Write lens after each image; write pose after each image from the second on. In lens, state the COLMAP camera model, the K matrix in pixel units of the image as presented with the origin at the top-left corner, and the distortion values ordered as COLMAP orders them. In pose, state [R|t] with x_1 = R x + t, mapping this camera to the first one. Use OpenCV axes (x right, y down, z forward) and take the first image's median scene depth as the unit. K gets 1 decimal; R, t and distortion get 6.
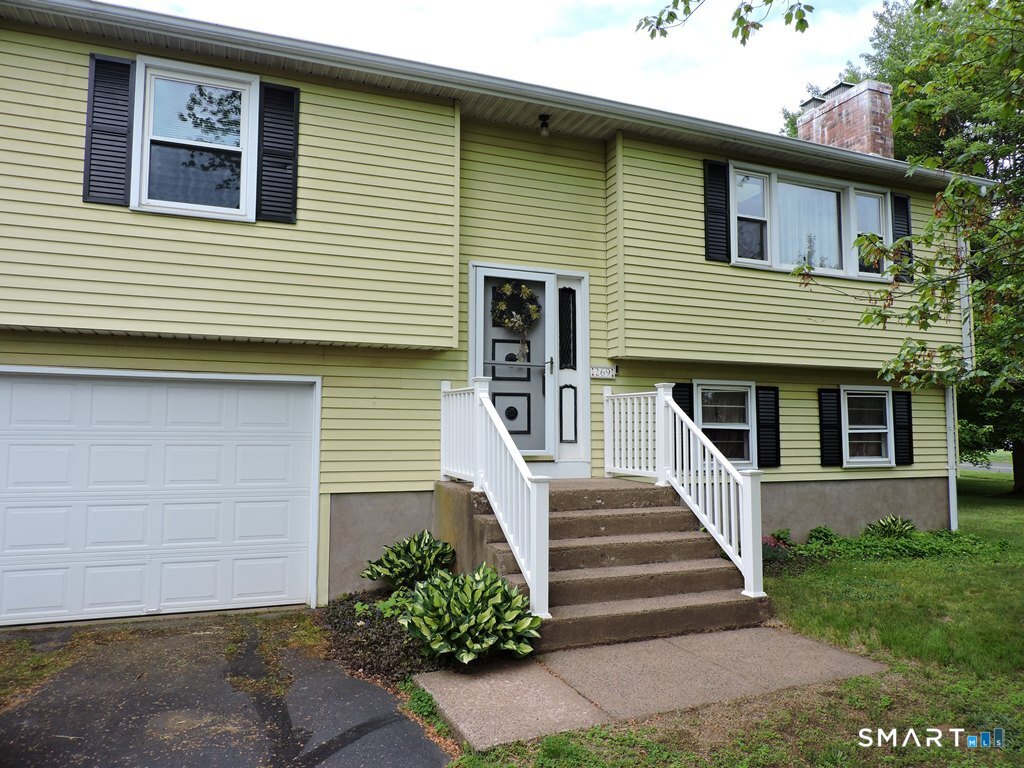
lens RADIAL K [[729.9, 0, 512.4], [0, 729.9, 385.3], [0, 0, 1]] dist [-0.018749, -0.002241]
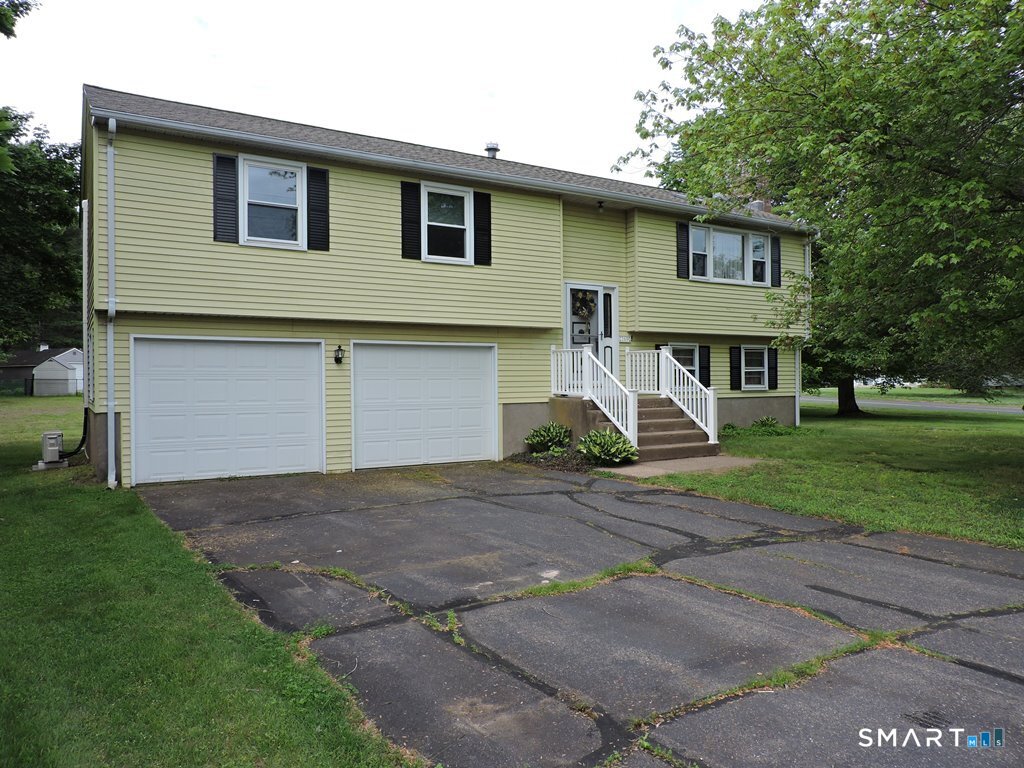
lens RADIAL K [[729.9, 0, 514.6], [0, 729.9, 384.0], [0, 0, 1]] dist [-0.018749, -0.002241]
pose [[0.985361, -0.008657, 0.170263, -0.489245], [-0.004468, 0.997055, 0.076555, -0.046955], [-0.170425, -0.076195, 0.982420, -0.815949]]
